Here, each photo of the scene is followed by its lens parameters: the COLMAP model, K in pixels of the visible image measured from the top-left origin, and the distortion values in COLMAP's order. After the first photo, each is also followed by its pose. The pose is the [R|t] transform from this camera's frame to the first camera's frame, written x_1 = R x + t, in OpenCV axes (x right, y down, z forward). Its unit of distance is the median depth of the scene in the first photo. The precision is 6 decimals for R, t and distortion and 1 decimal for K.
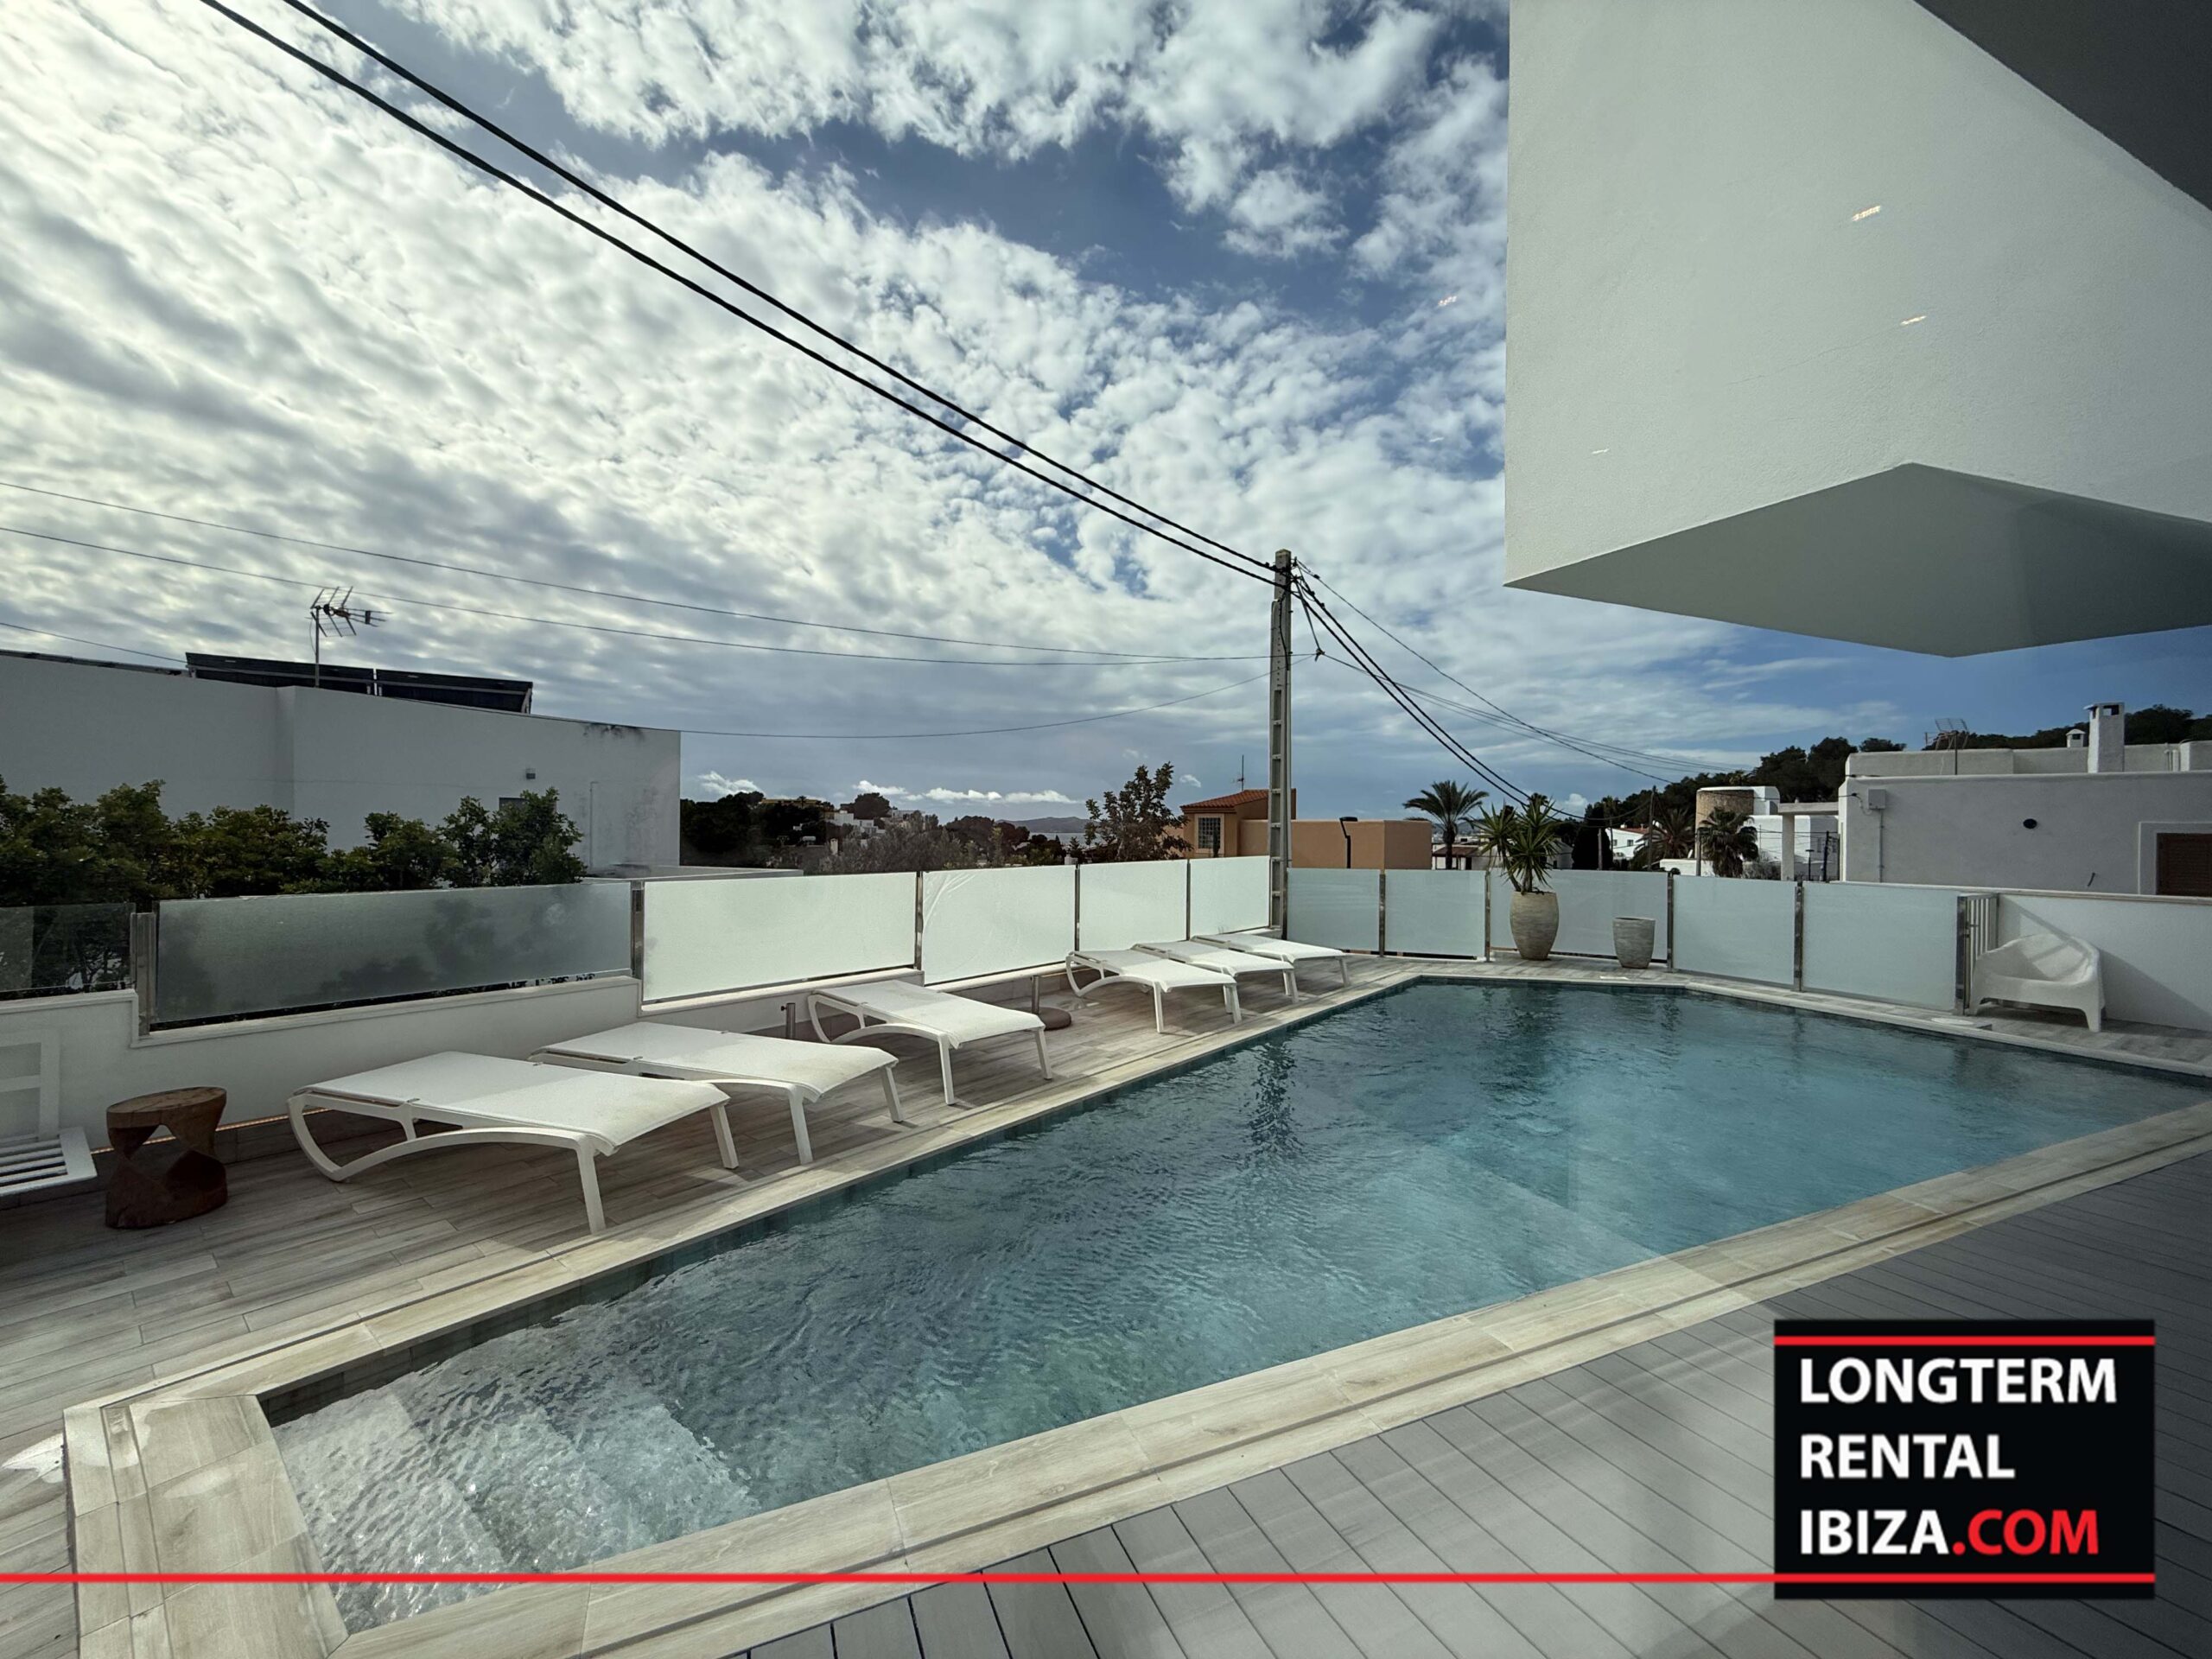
lens RADIAL K [[884.2, 0, 1116.3], [0, 884.2, 818.5], [0, 0, 1]] dist [-0.000857, 0.000777]
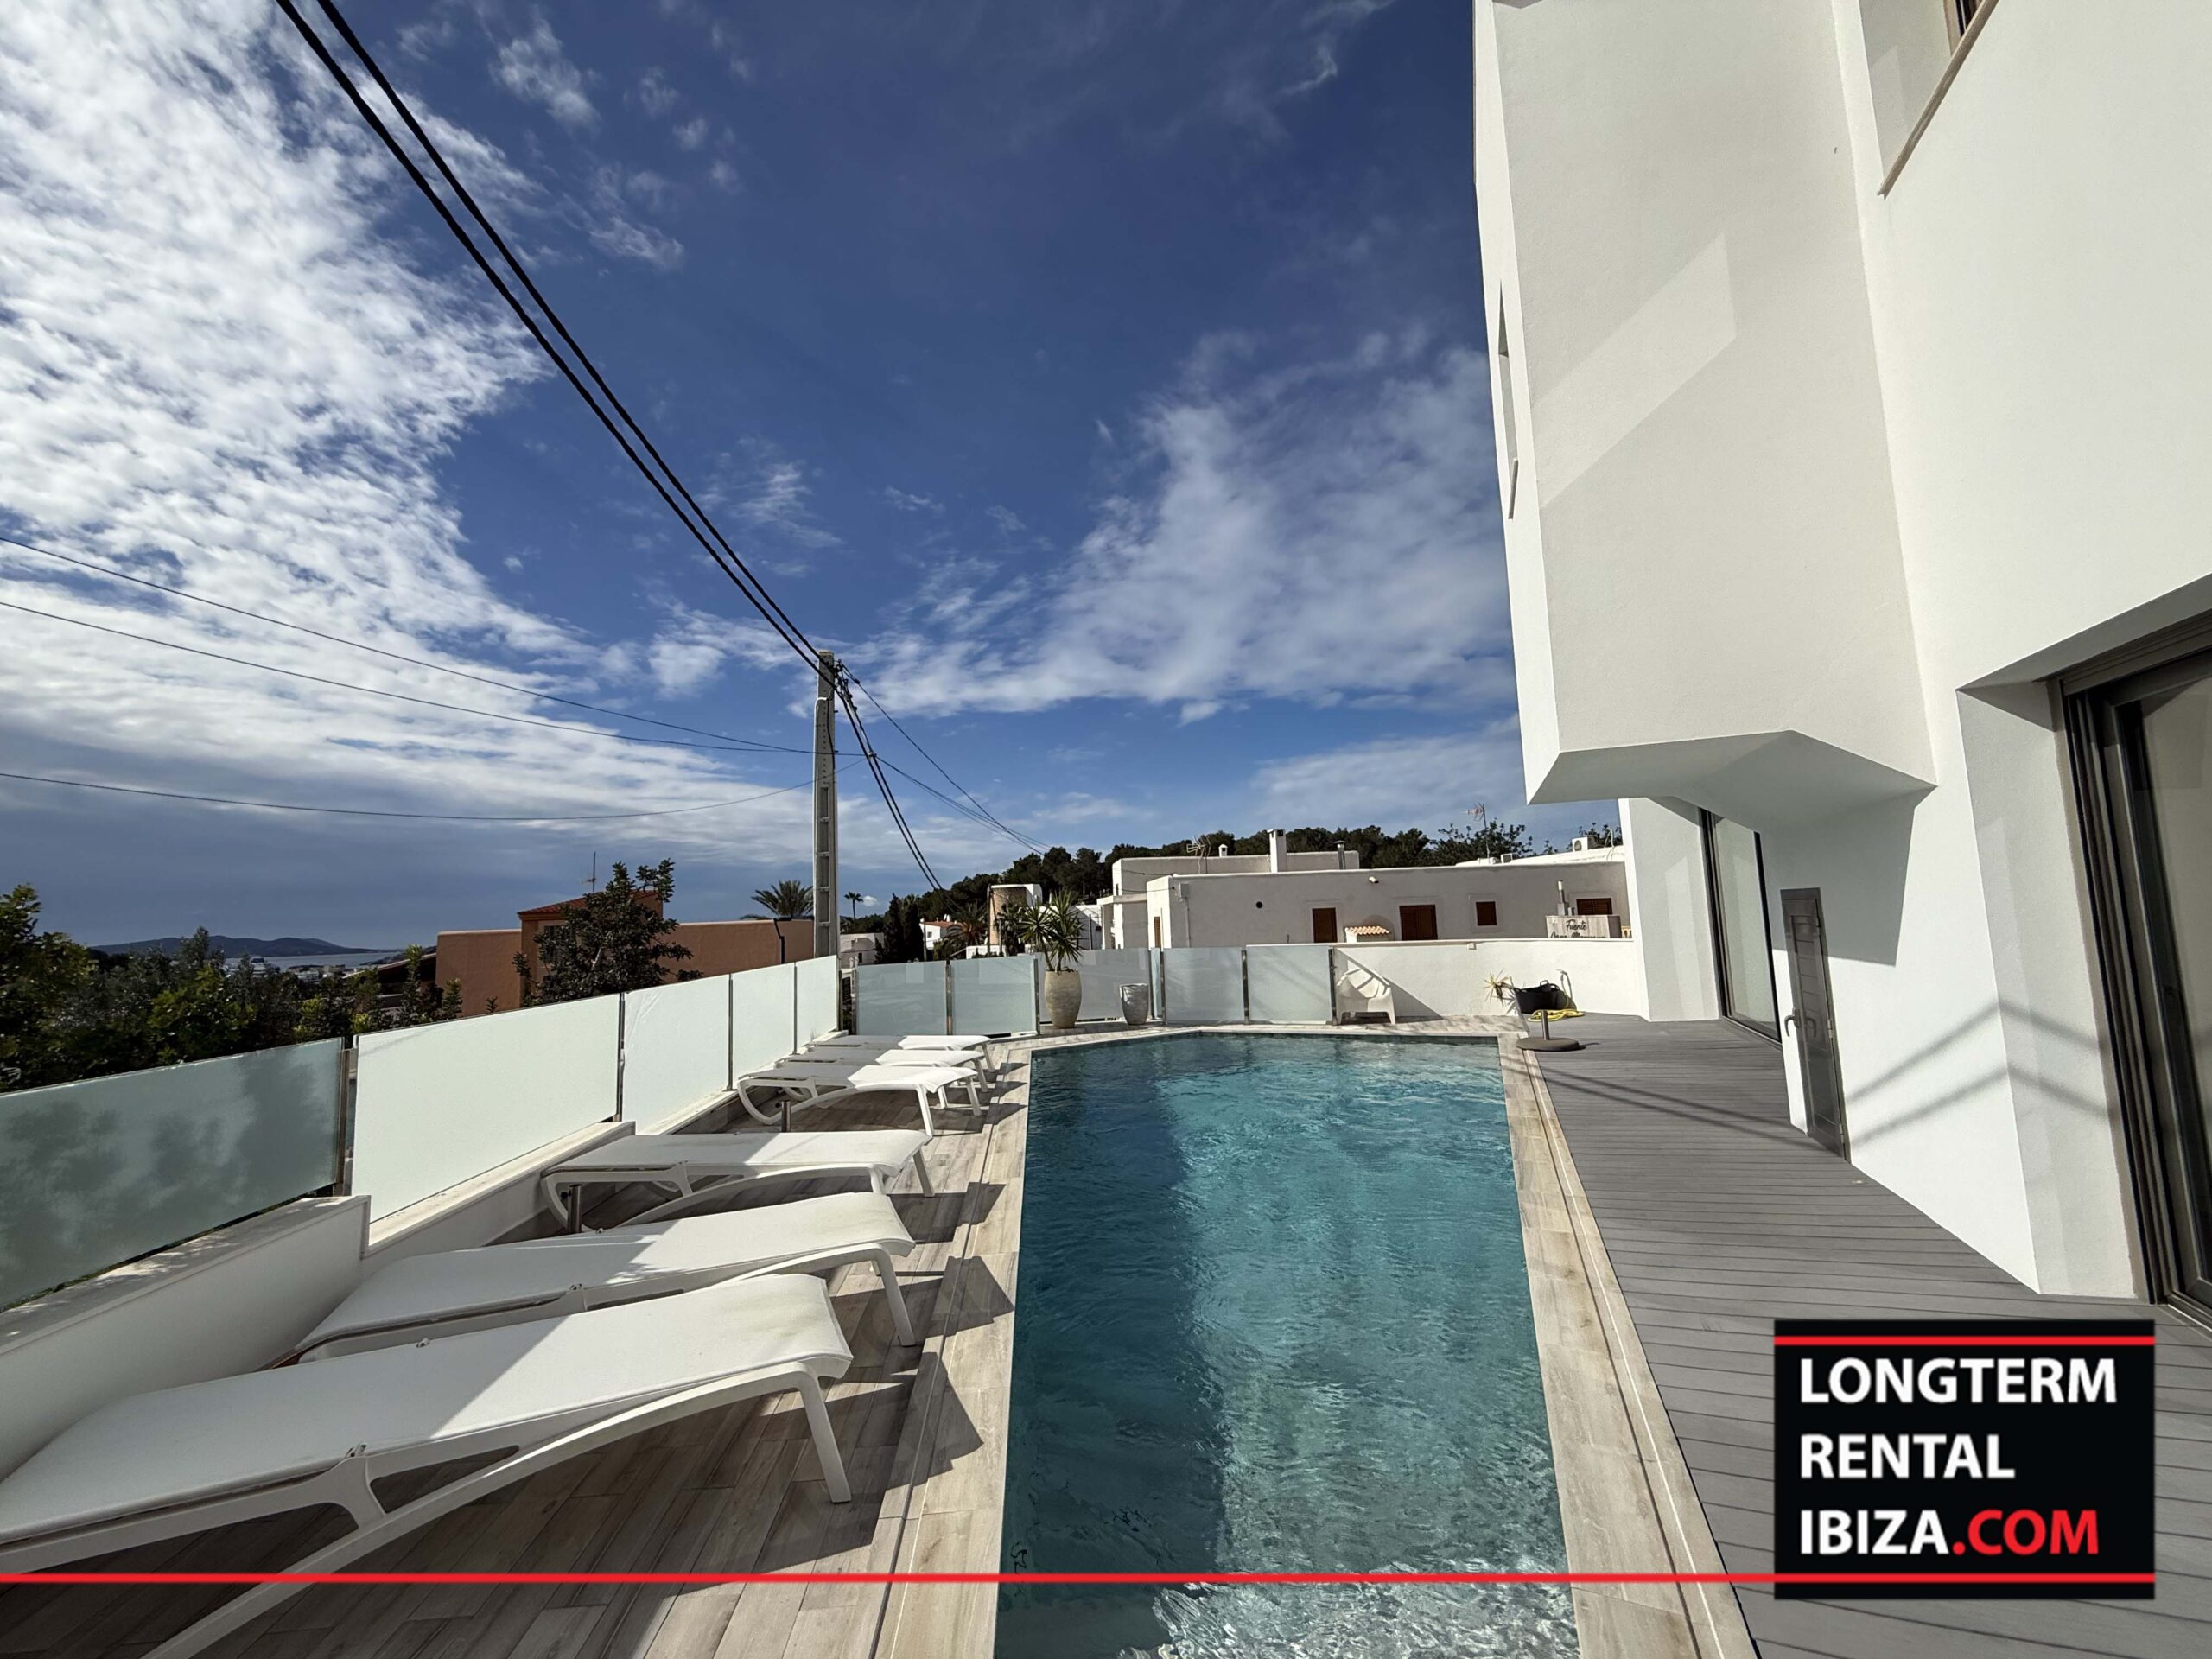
lens RADIAL K [[884.2, 0, 1112.2], [0, 884.2, 829.0], [0, 0, 1]] dist [-0.000857, 0.000777]
pose [[0.722112, 0.036186, 0.690829, -0.316594], [0.034240, 0.995537, -0.087938, 0.000256], [-0.690928, 0.087155, 0.717651, 0.094190]]
